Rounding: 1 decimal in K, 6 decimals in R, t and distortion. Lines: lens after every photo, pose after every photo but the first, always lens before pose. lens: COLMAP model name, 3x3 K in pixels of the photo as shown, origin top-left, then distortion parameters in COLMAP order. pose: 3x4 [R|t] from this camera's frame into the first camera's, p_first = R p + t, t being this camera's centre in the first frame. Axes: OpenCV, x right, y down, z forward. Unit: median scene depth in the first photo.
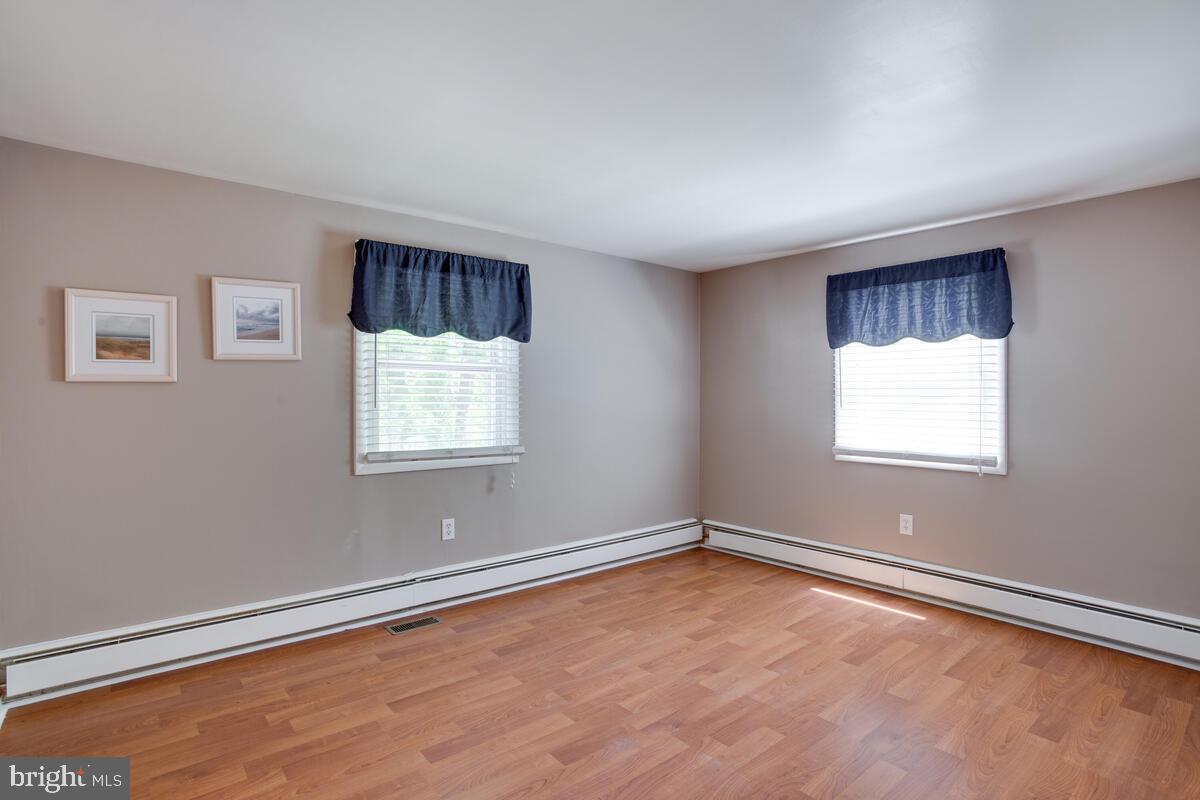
lens RADIAL K [[589.7, 0, 602.6], [0, 589.7, 395.6], [0, 0, 1]] dist [-0.048062, 0.007910]
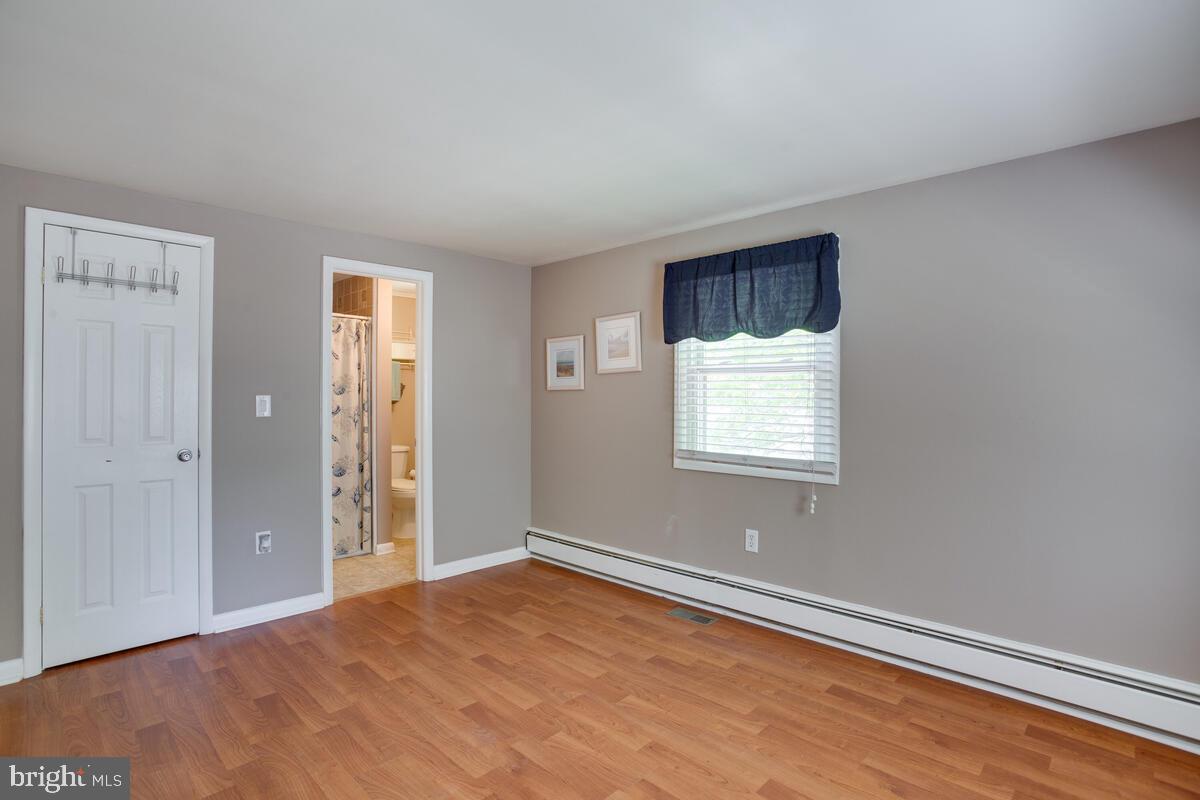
lens RADIAL K [[589.7, 0, 602.0], [0, 589.7, 396.9], [0, 0, 1]] dist [-0.048062, 0.007910]
pose [[0.111735, -0.000816, -0.993738, 0.789369], [-0.007003, 0.999974, -0.001608, -0.000958], [0.993713, 0.007139, 0.111727, 0.794304]]
